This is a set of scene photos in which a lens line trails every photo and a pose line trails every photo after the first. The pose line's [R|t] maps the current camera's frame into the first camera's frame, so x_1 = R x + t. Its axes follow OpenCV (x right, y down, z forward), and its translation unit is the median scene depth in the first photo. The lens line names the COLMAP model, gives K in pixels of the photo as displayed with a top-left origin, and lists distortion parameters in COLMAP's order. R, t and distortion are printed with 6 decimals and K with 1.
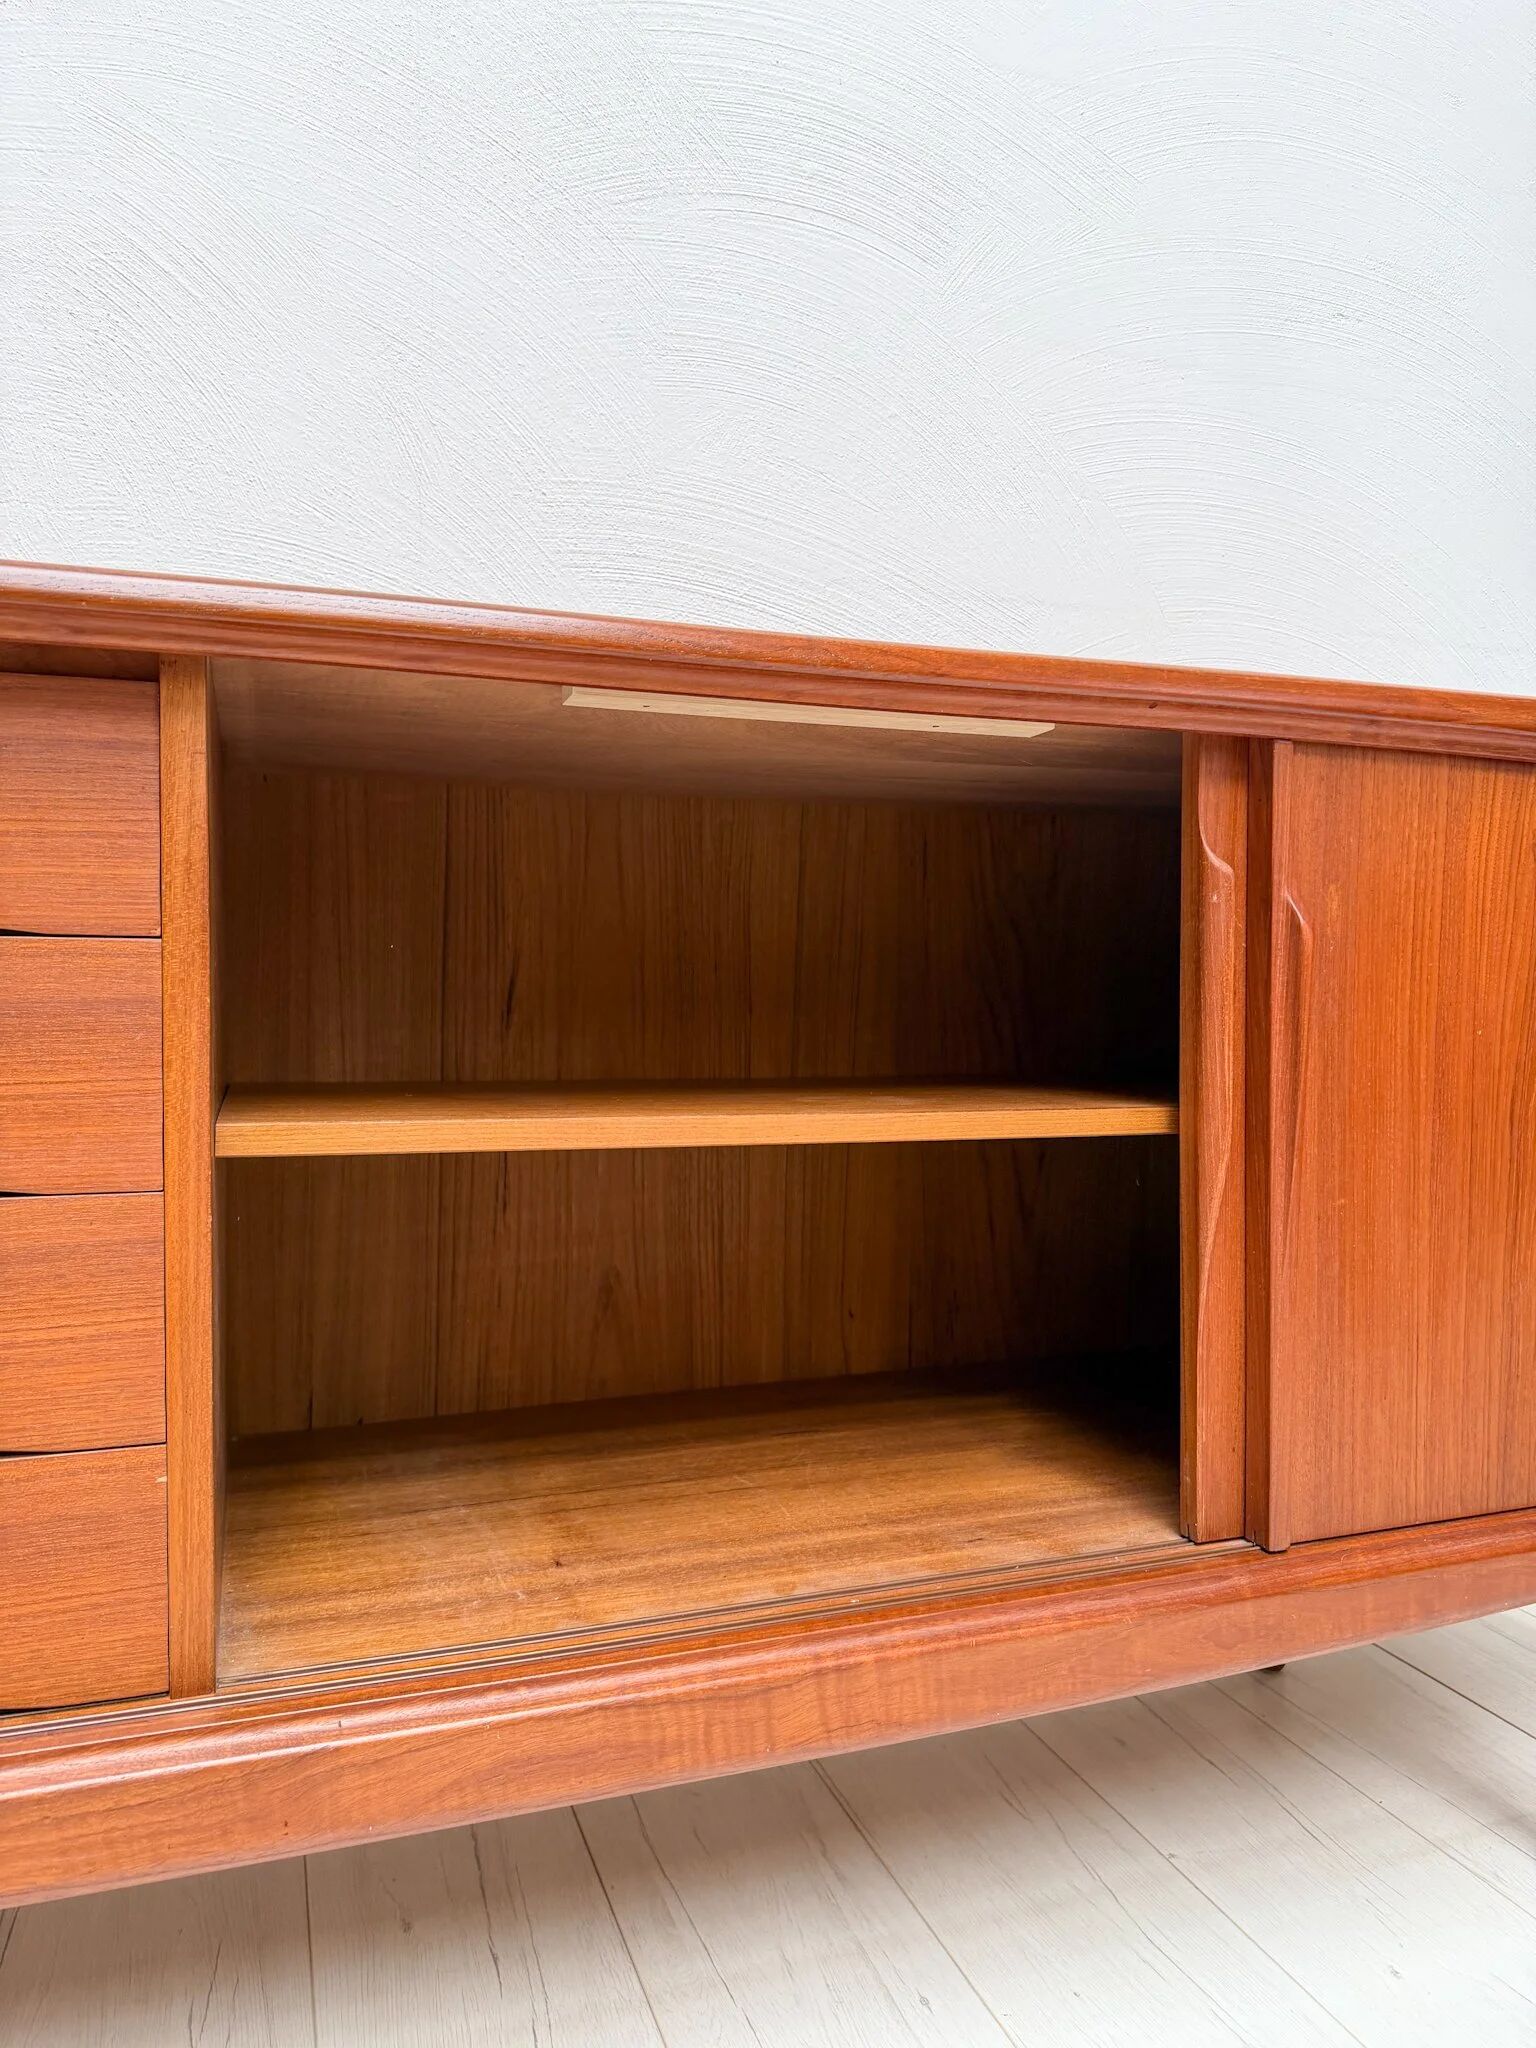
lens RADIAL K [[1577.1, 0, 726.0], [0, 1577.1, 960.7], [0, 0, 1]] dist [-0.049225, 0.002557]
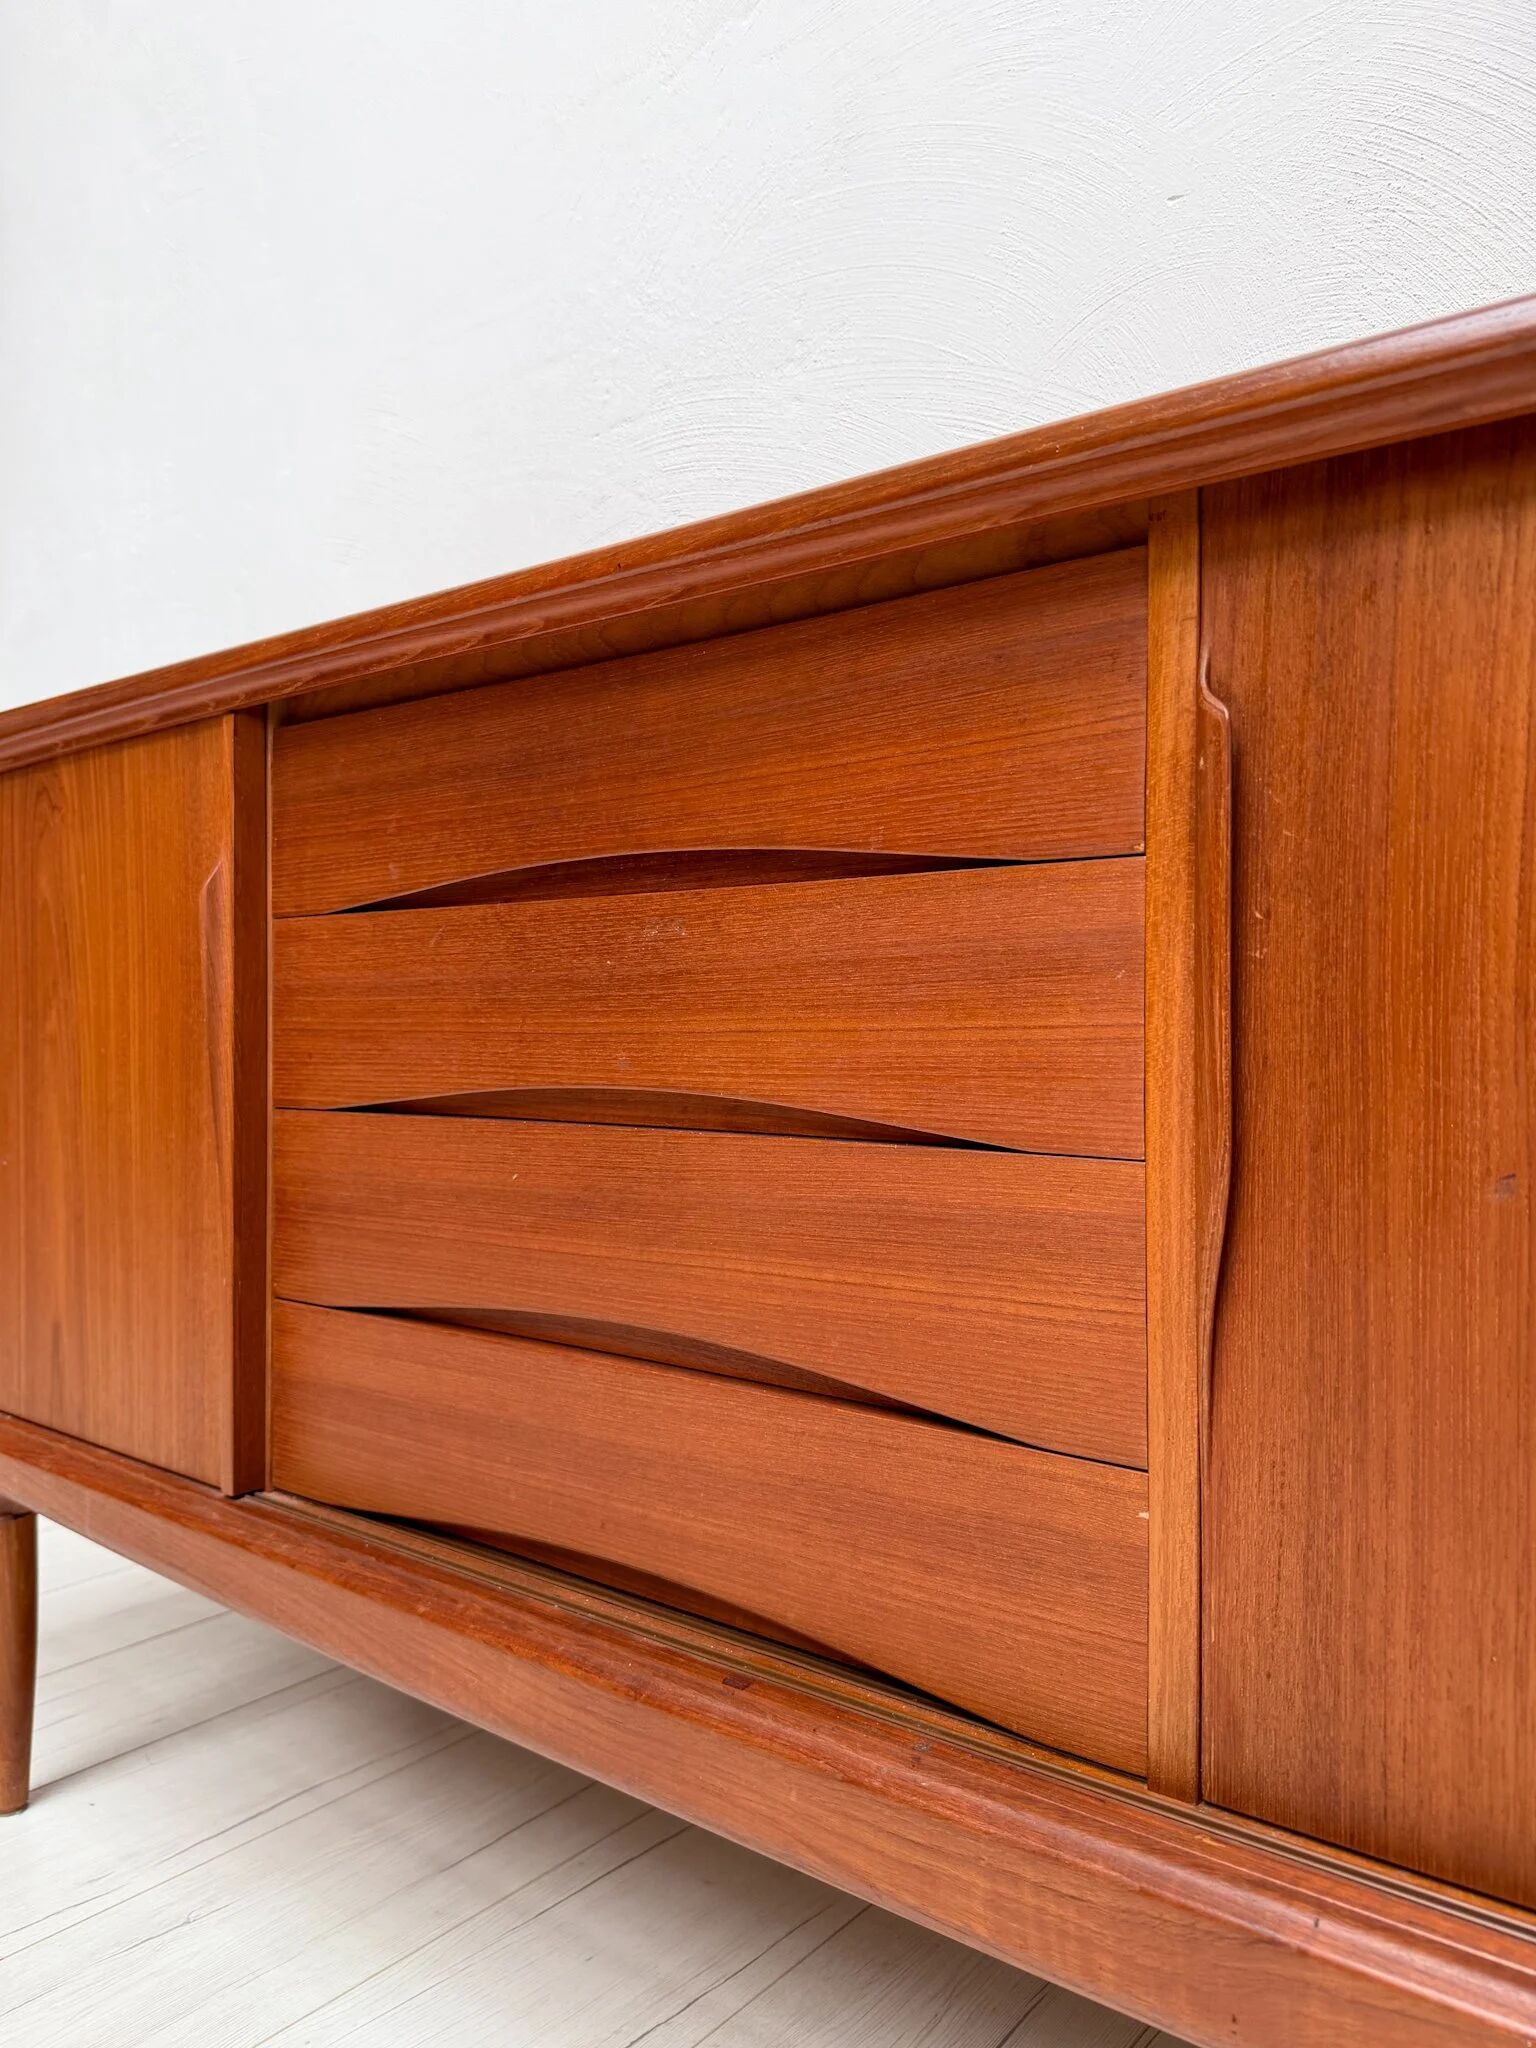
lens RADIAL K [[1511.3, 0, 763.3], [0, 1511.3, 1033.9], [0, 0, 1]] dist [0.010088, -0.021025]
pose [[0.500486, -0.001364, -0.865743, 0.226790], [0.001795, 0.999998, -0.000538, 0.080072], [0.865743, -0.001285, 0.500488, 0.427912]]
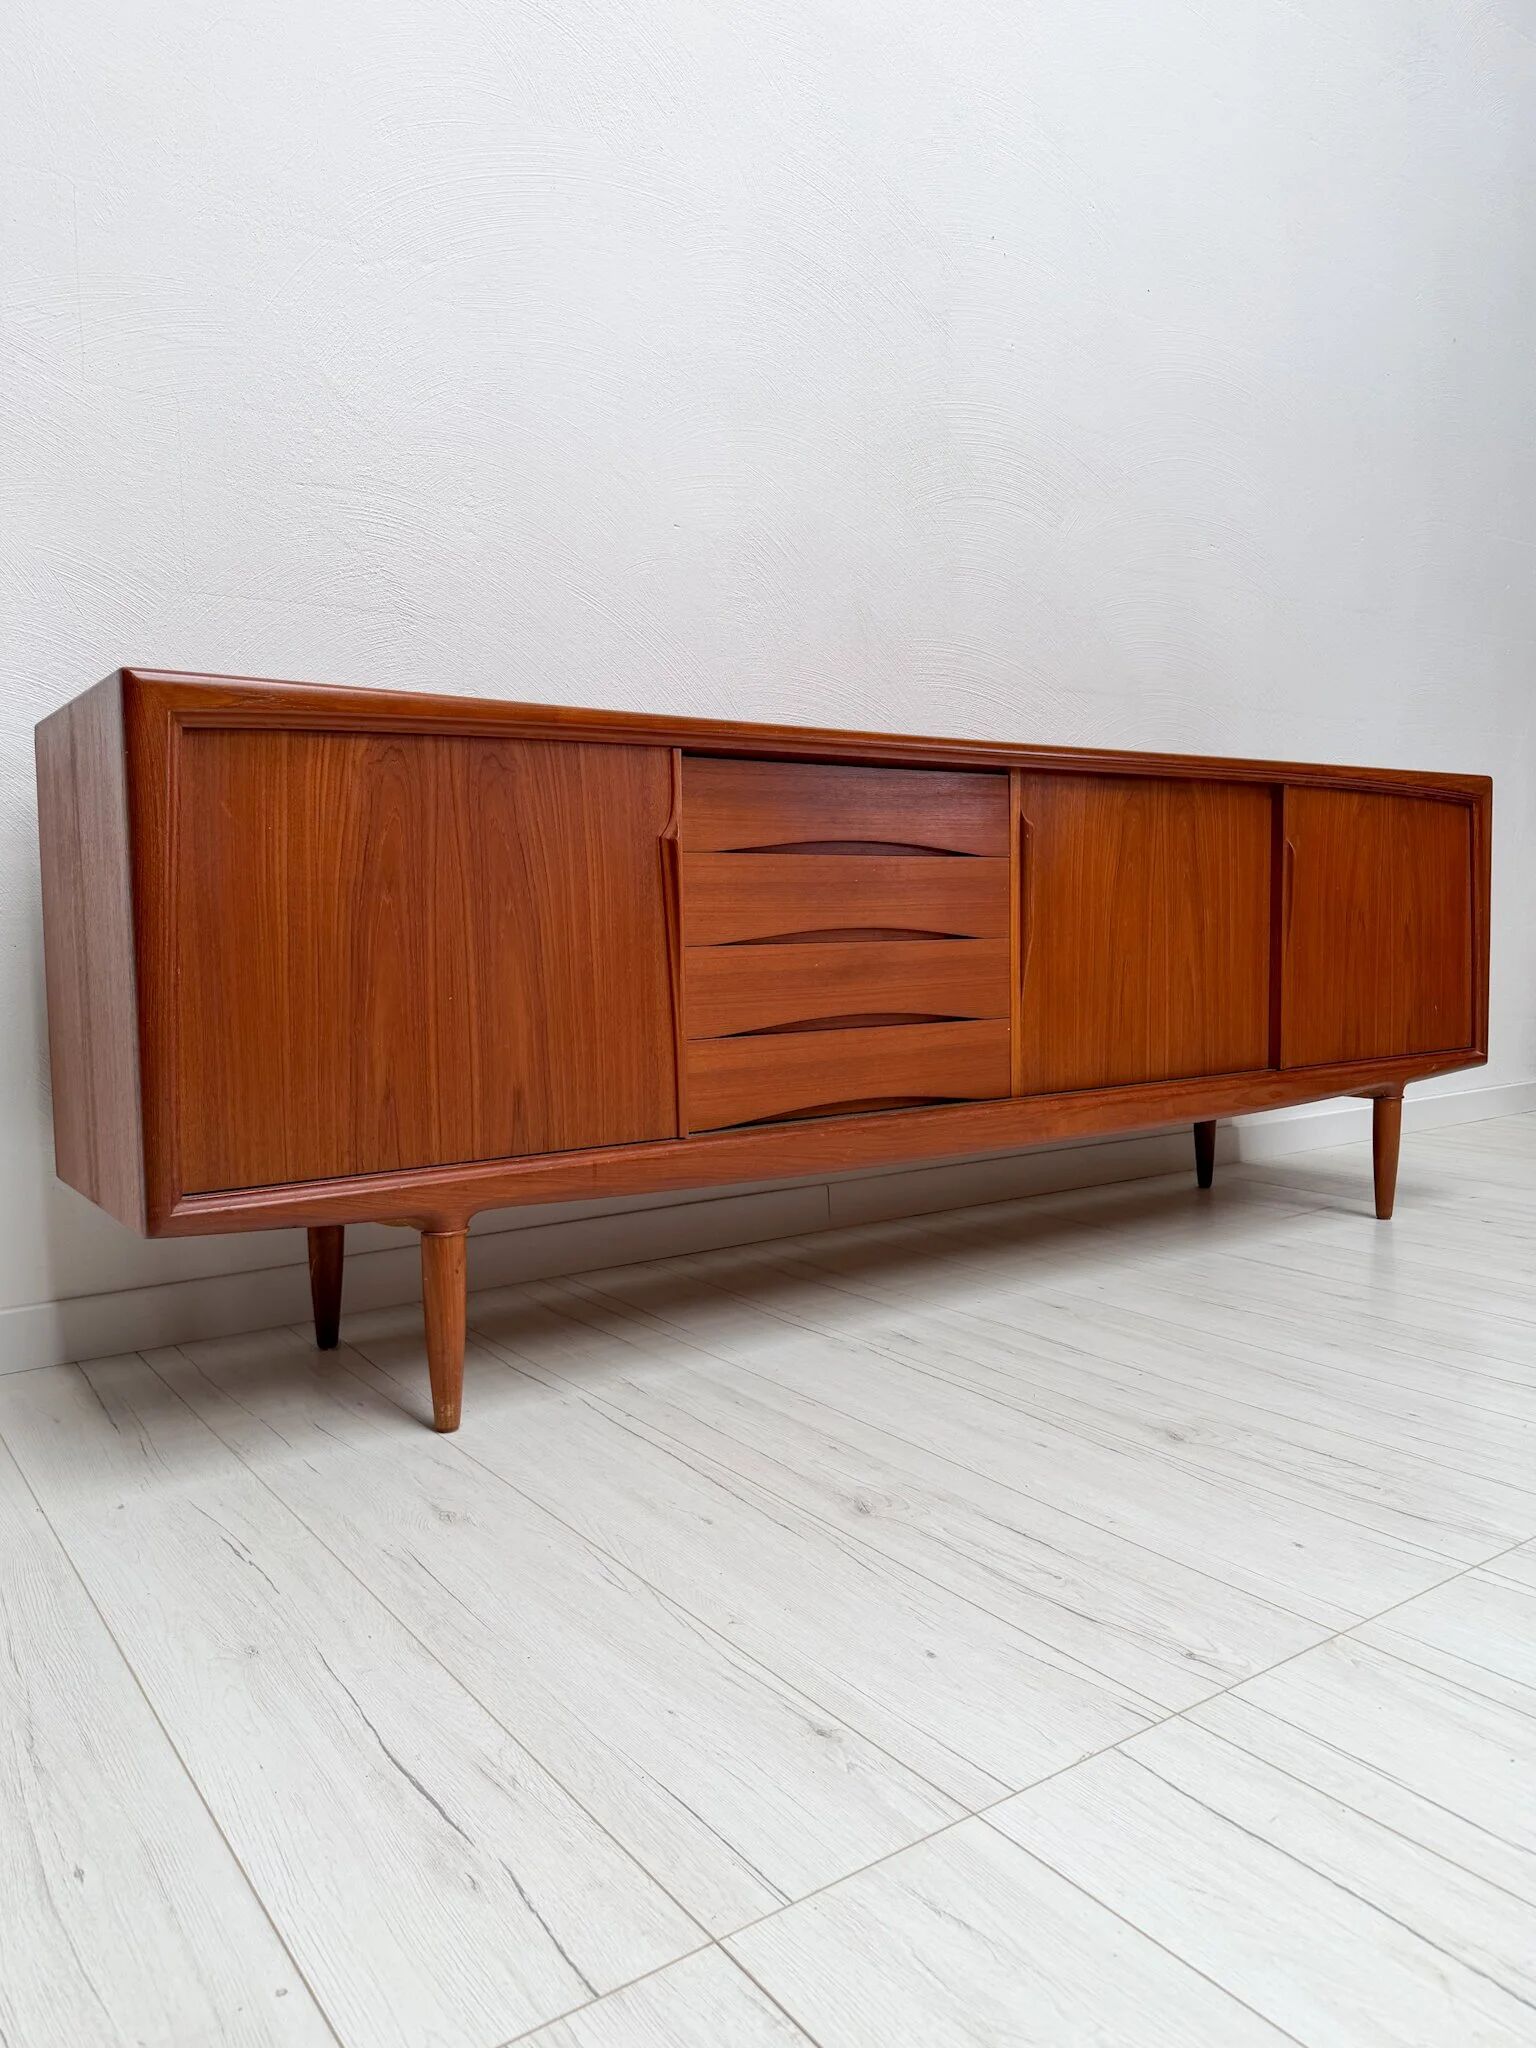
lens RADIAL K [[1475.0, 0, 782.8], [0, 1475.0, 1014.5], [0, 0, 1]] dist [0.020300, -0.035401]
pose [[0.966751, -0.039408, 0.252666, -1.583002], [0.021827, 0.997165, 0.072014, 0.081022], [-0.254788, -0.064105, 0.964870, -1.791629]]
